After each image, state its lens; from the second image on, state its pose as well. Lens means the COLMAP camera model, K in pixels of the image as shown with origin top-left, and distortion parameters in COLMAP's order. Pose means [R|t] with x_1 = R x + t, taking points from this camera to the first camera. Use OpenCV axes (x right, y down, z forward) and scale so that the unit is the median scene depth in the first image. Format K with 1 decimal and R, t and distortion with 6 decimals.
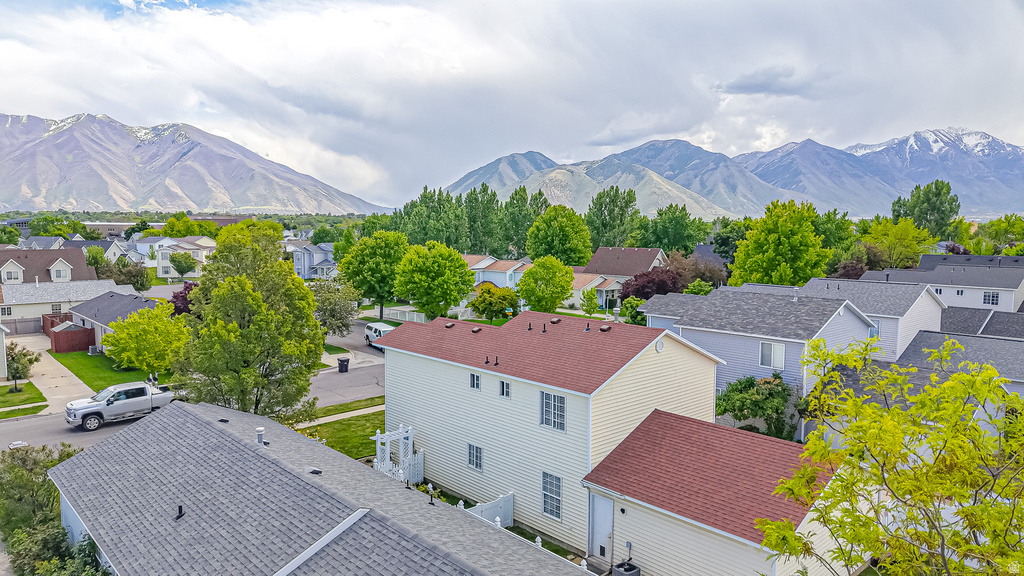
lens RADIAL K [[683.6, 0, 509.9], [0, 683.6, 282.6], [0, 0, 1]] dist [0.028407, -0.032109]
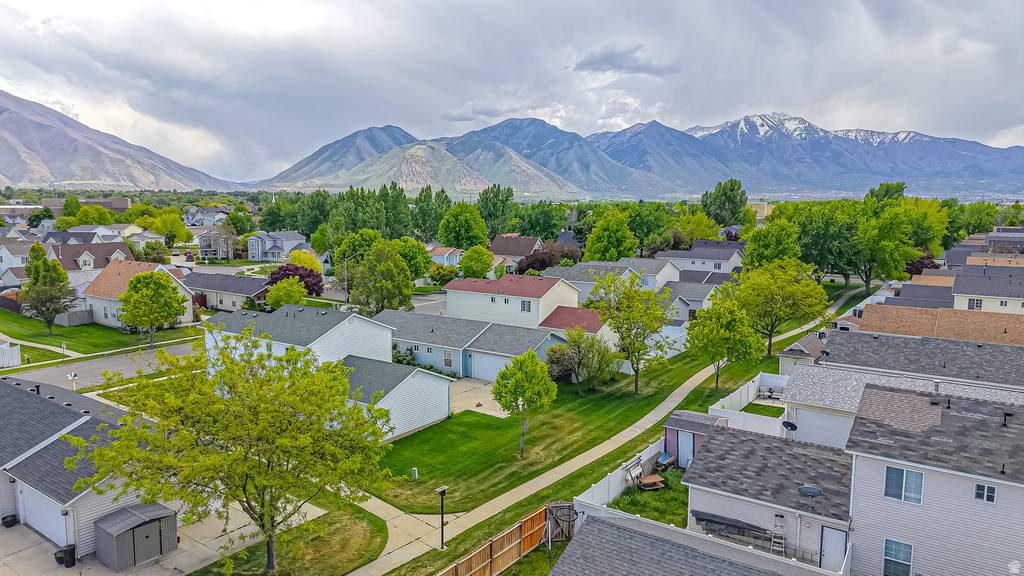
lens RADIAL K [[683.6, 0, 517.8], [0, 683.6, 291.9], [0, 0, 1]] dist [0.028407, -0.032109]
pose [[0.977274, -0.026364, 0.210336, -0.092483], [0.016344, 0.998653, 0.049236, -0.003093], [-0.211351, -0.044680, 0.976389, -0.293612]]
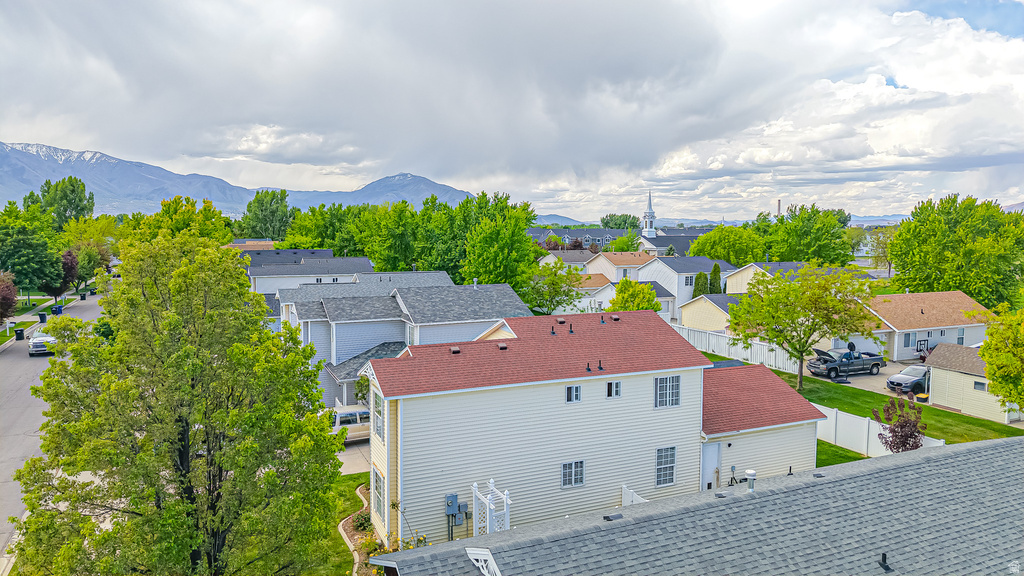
lens RADIAL K [[683.6, 0, 513.4], [0, 683.6, 282.1], [0, 0, 1]] dist [0.028407, -0.032109]
pose [[0.308305, -0.076648, 0.948195, -0.168499], [0.072531, 0.995741, 0.056908, -0.011982], [-0.948518, 0.051229, 0.312552, 0.136809]]
